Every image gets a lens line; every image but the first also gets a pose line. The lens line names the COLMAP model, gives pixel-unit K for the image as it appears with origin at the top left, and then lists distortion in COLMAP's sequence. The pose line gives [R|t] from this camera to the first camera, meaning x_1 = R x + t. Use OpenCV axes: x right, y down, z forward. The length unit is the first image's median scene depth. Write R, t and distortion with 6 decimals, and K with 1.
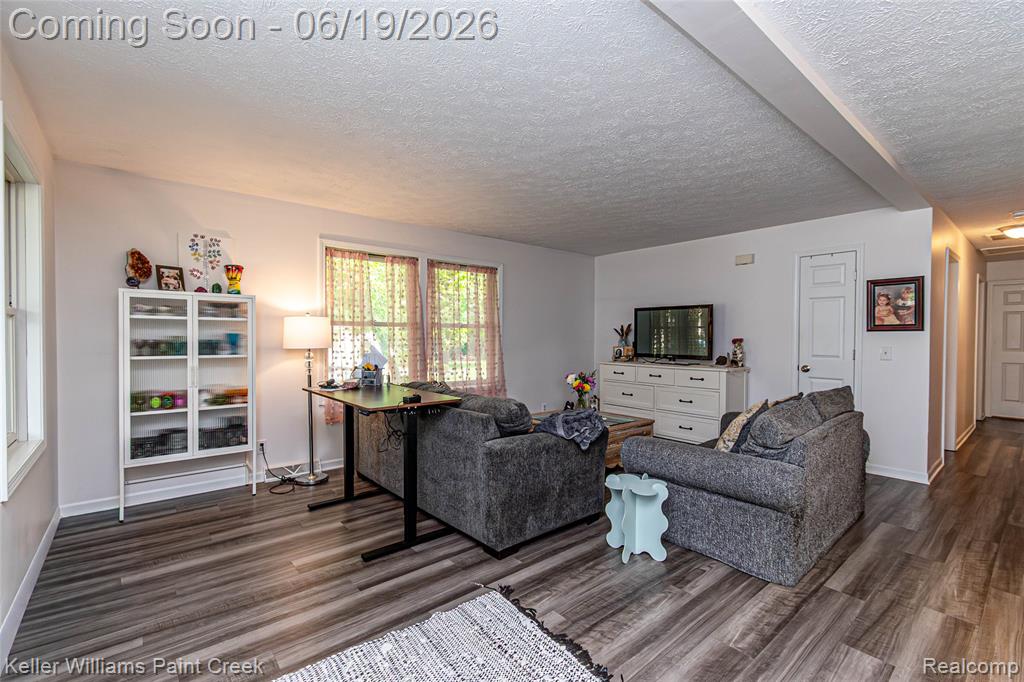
lens RADIAL K [[454.1, 0, 512.0], [0, 454.1, 341.0], [0, 0, 1]] dist [-0.001309, -0.000231]
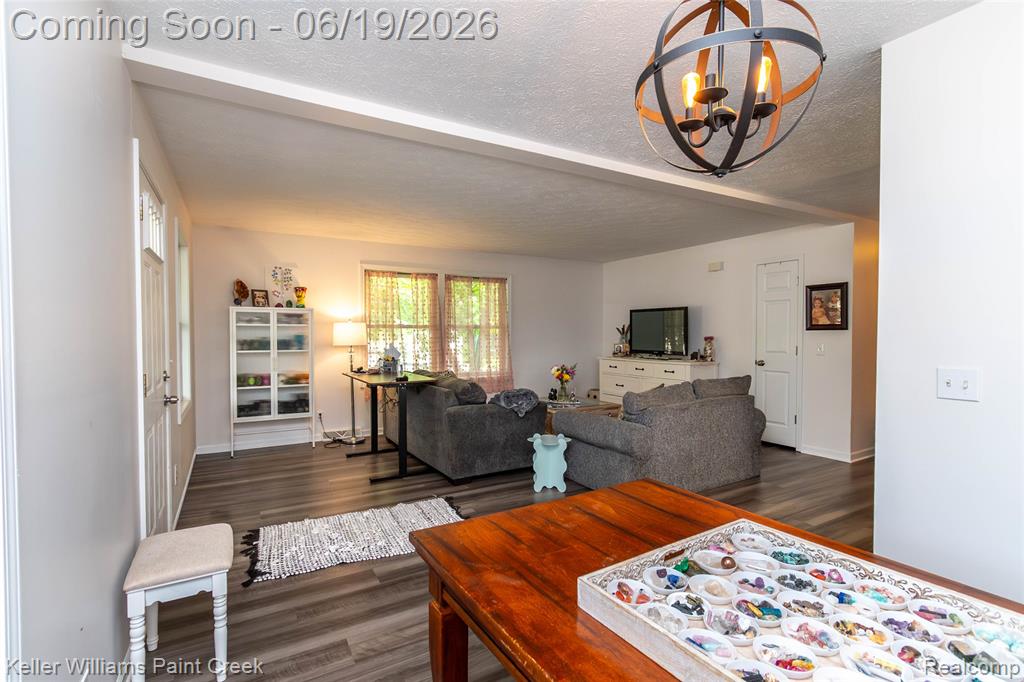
lens RADIAL K [[492.1, 0, 517.4], [0, 492.1, 340.0], [0, 0, 1]] dist [0.001131, 0.000124]
pose [[0.984624, -0.002422, -0.174668, 0.329081], [0.003280, 0.999984, 0.004626, -0.005552], [0.174654, -0.005128, 0.984617, -0.404906]]
